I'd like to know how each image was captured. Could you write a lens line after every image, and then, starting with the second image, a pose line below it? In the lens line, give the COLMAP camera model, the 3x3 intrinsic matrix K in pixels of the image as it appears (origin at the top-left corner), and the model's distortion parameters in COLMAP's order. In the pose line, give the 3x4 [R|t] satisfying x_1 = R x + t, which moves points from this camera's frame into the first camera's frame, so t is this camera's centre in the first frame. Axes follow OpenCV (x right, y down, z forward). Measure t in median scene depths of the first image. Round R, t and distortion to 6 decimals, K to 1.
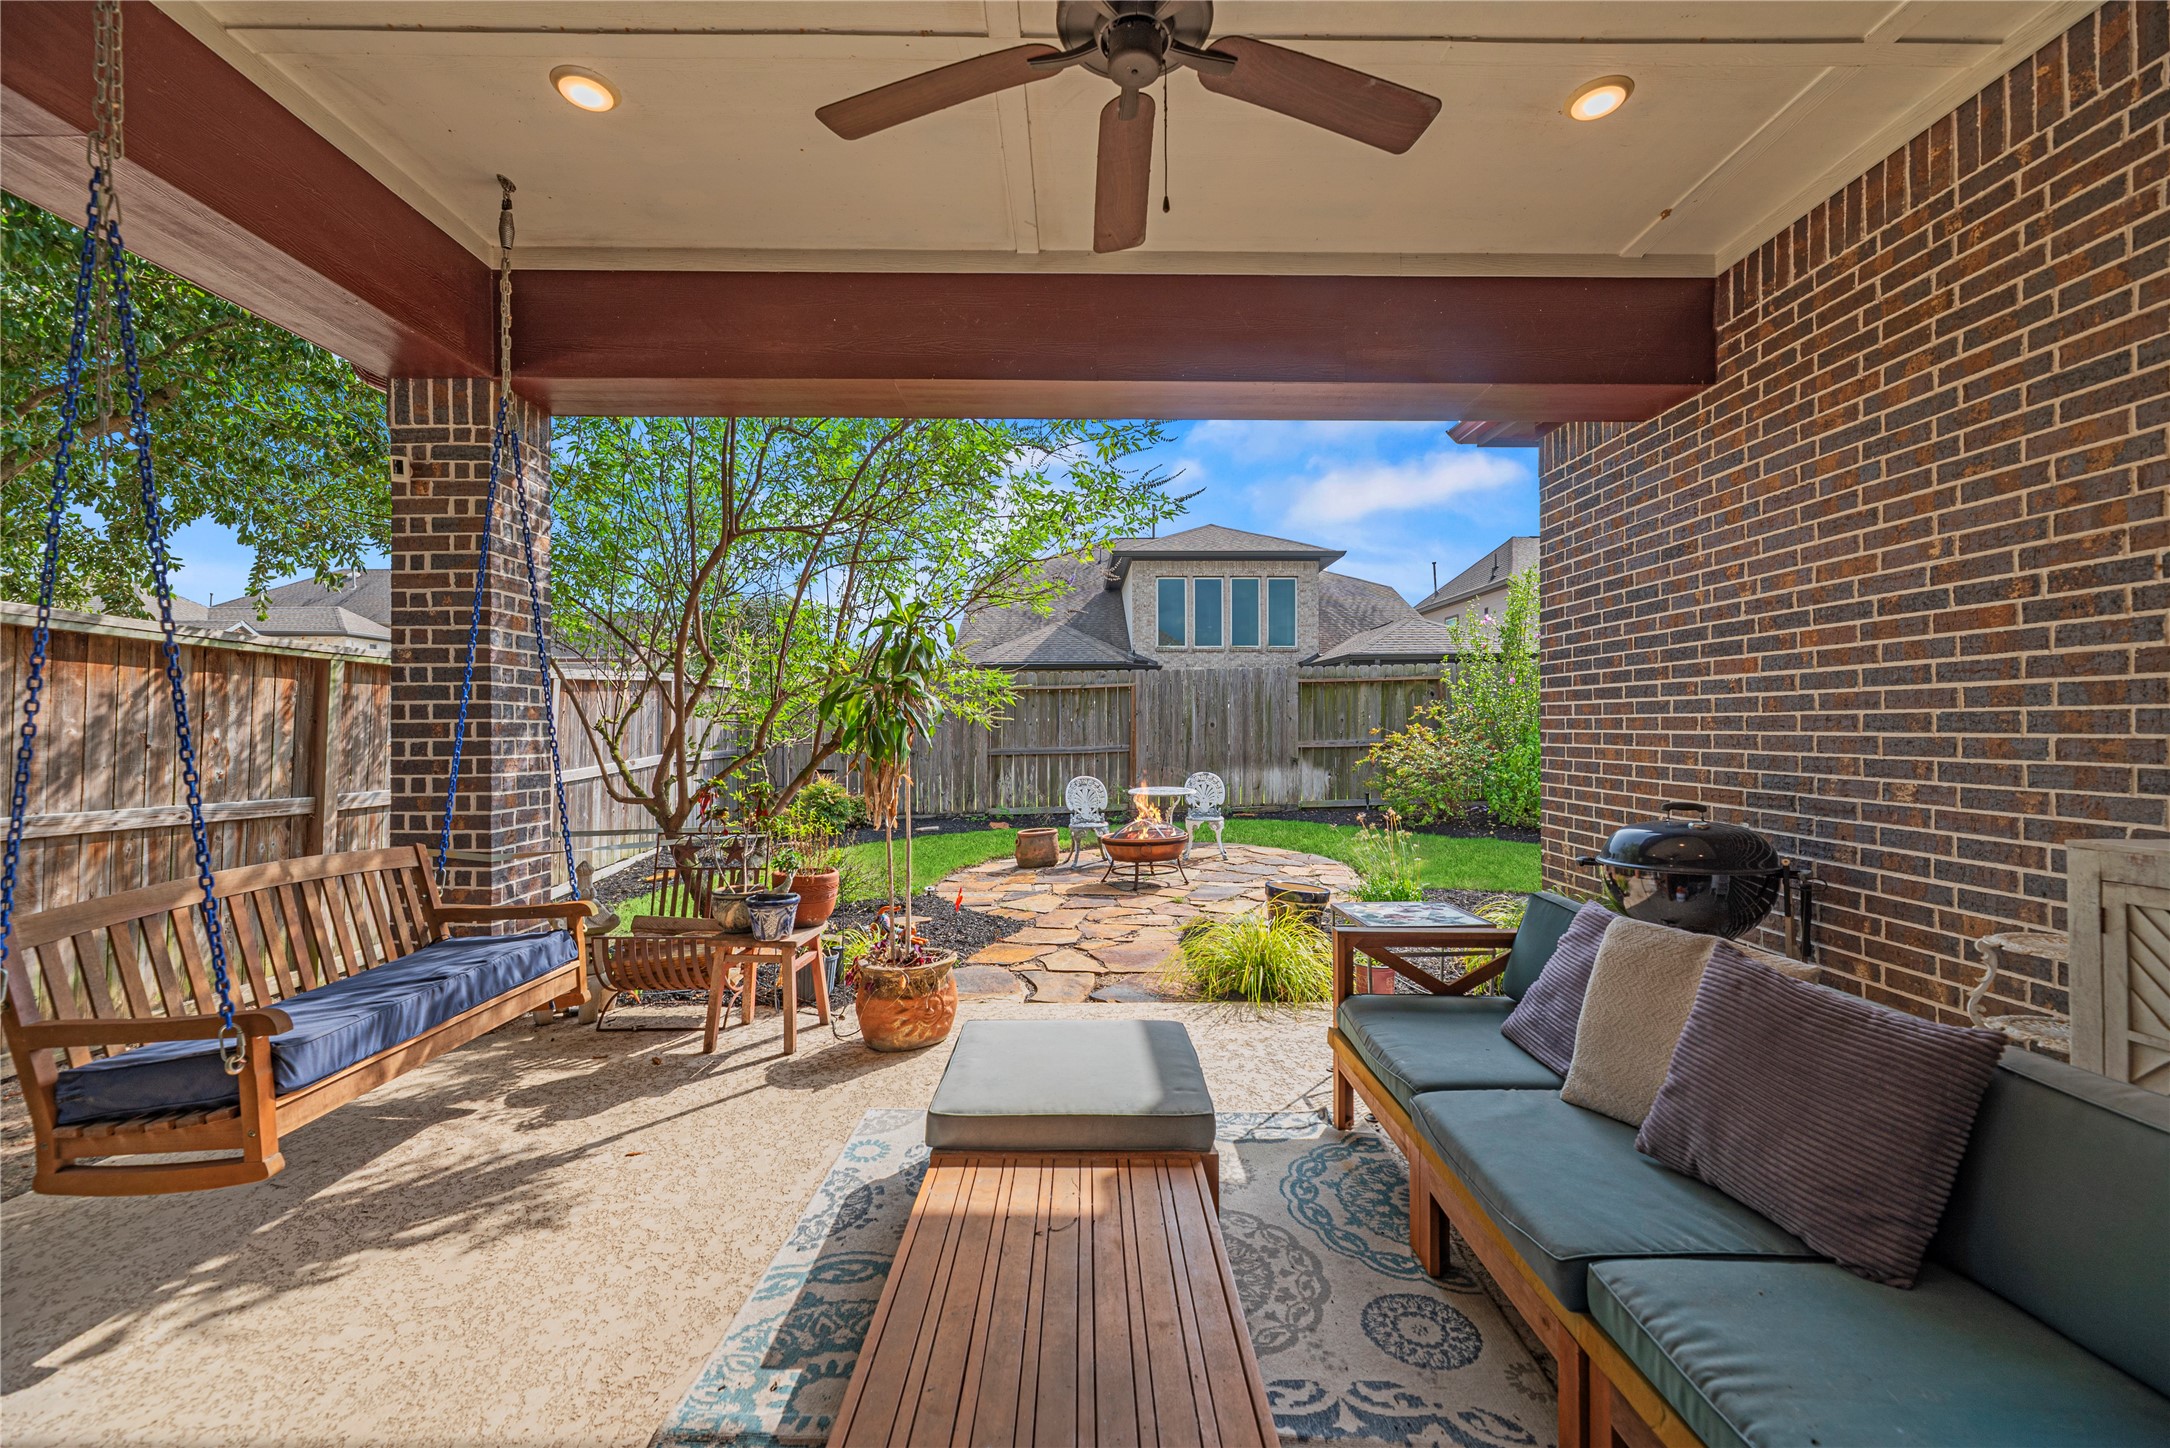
lens RADIAL K [[893.3, 0, 1085.6], [0, 893.3, 720.0], [0, 0, 1]] dist [0.007652, 0.000079]
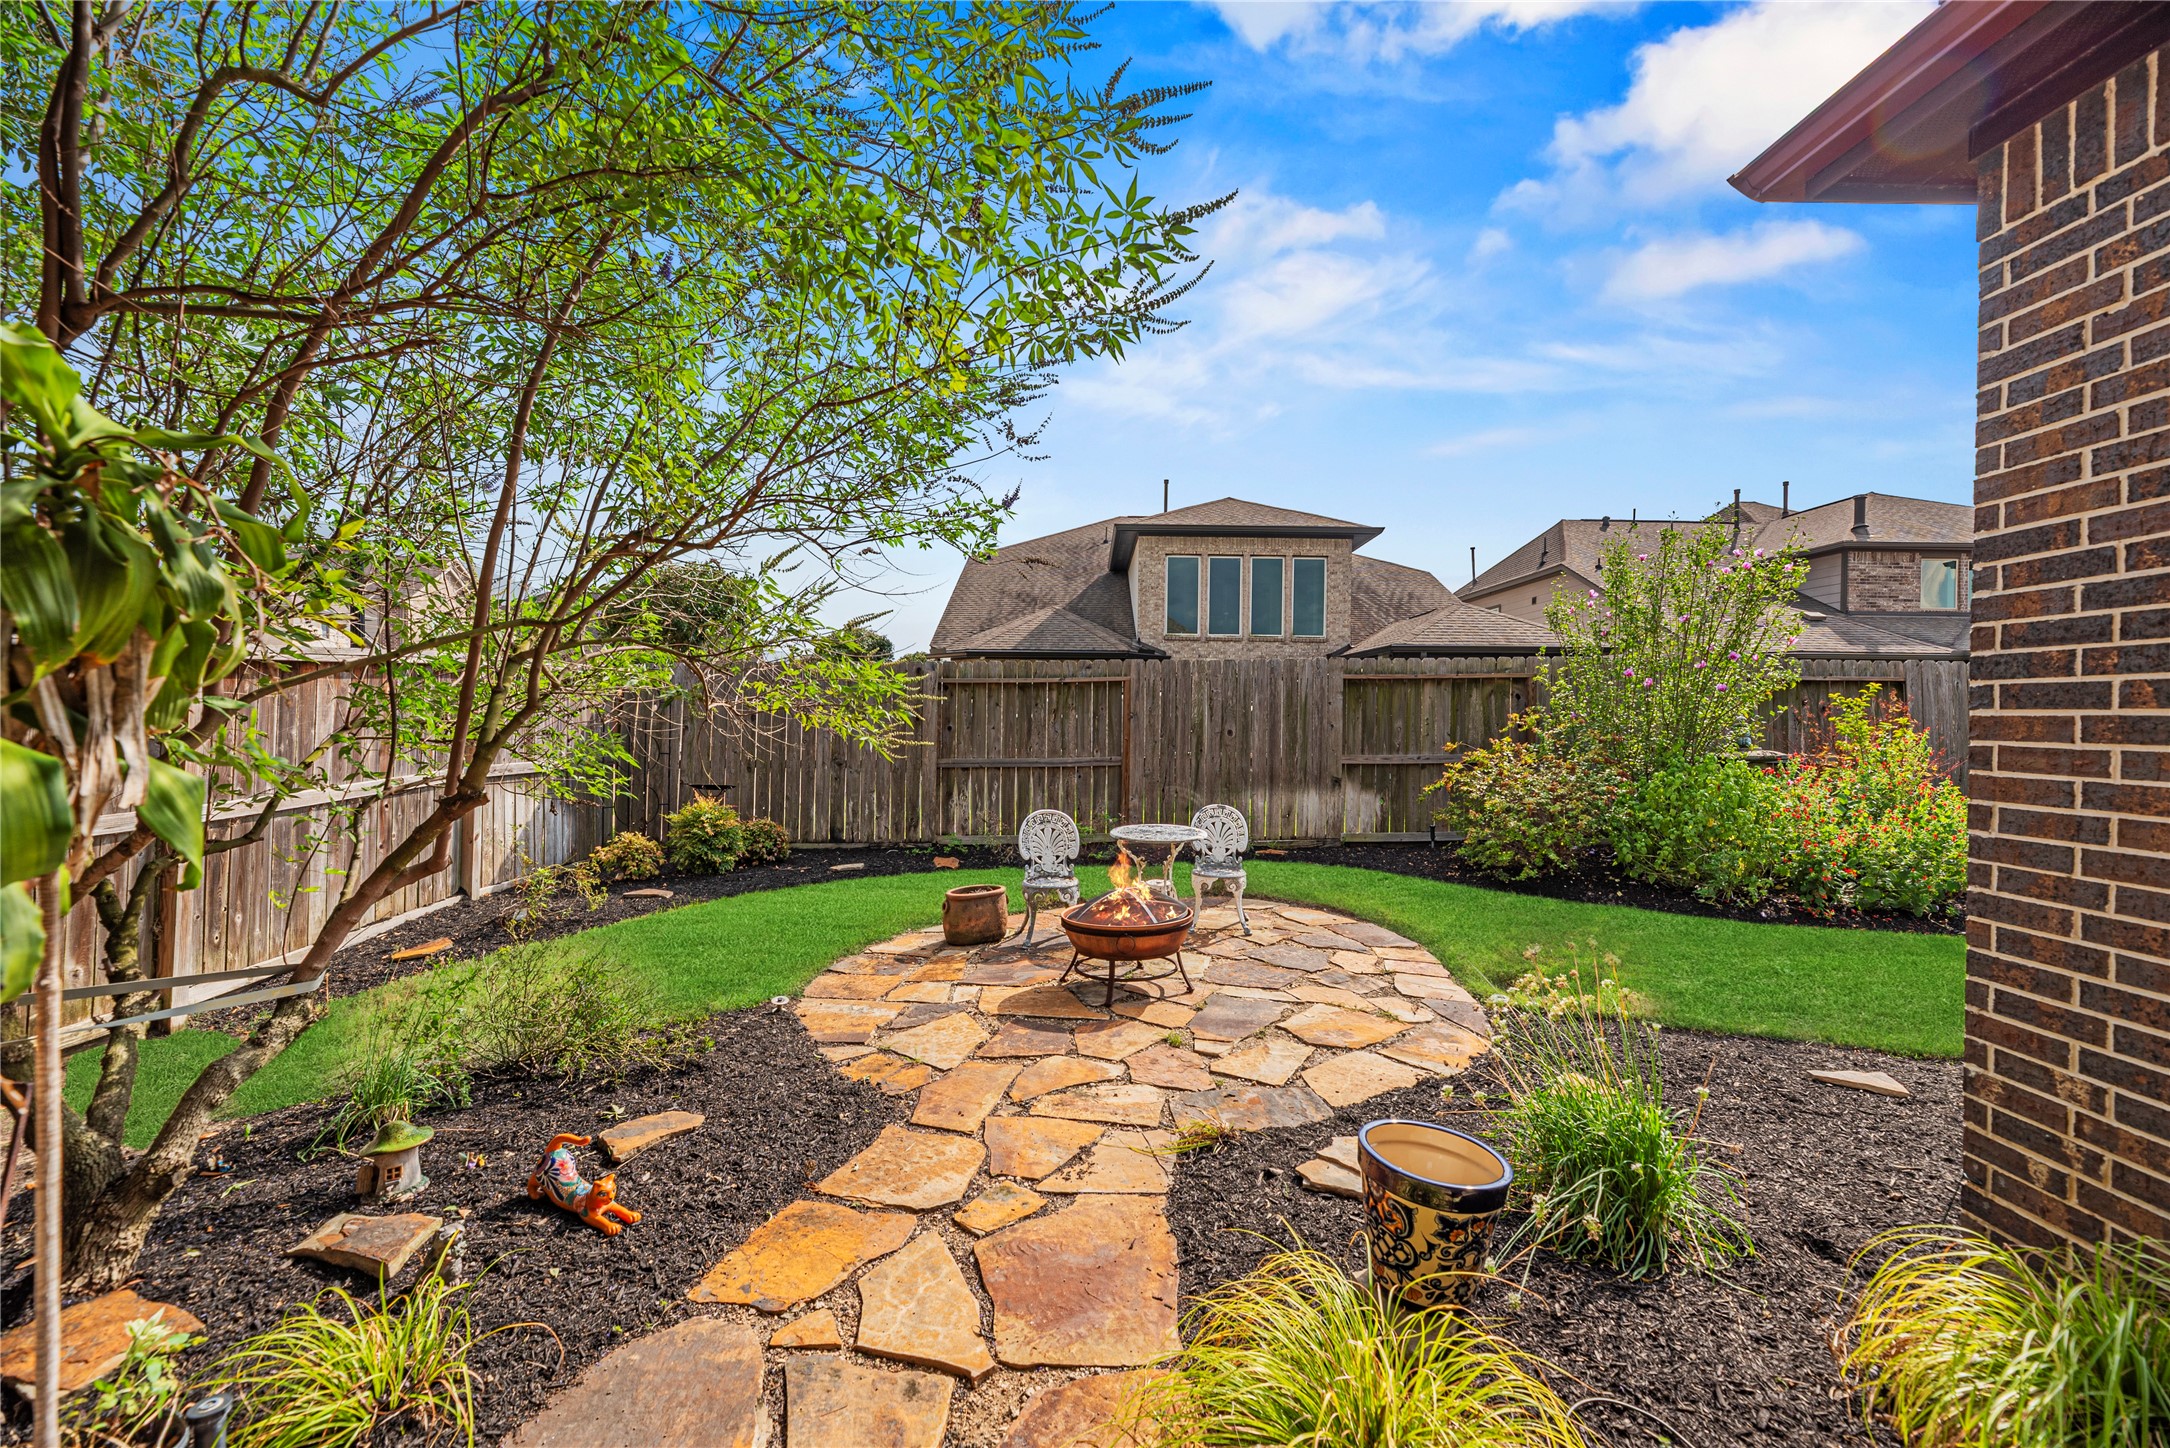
lens RADIAL K [[893.3, 0, 1085.6], [0, 893.3, 720.0], [0, 0, 1]] dist [0.007652, 0.000079]
pose [[0.999784, 0.015624, -0.013741, 0.028245], [-0.015475, 0.999821, 0.010867, -0.011770], [0.013908, -0.010652, 0.999847, 0.230210]]
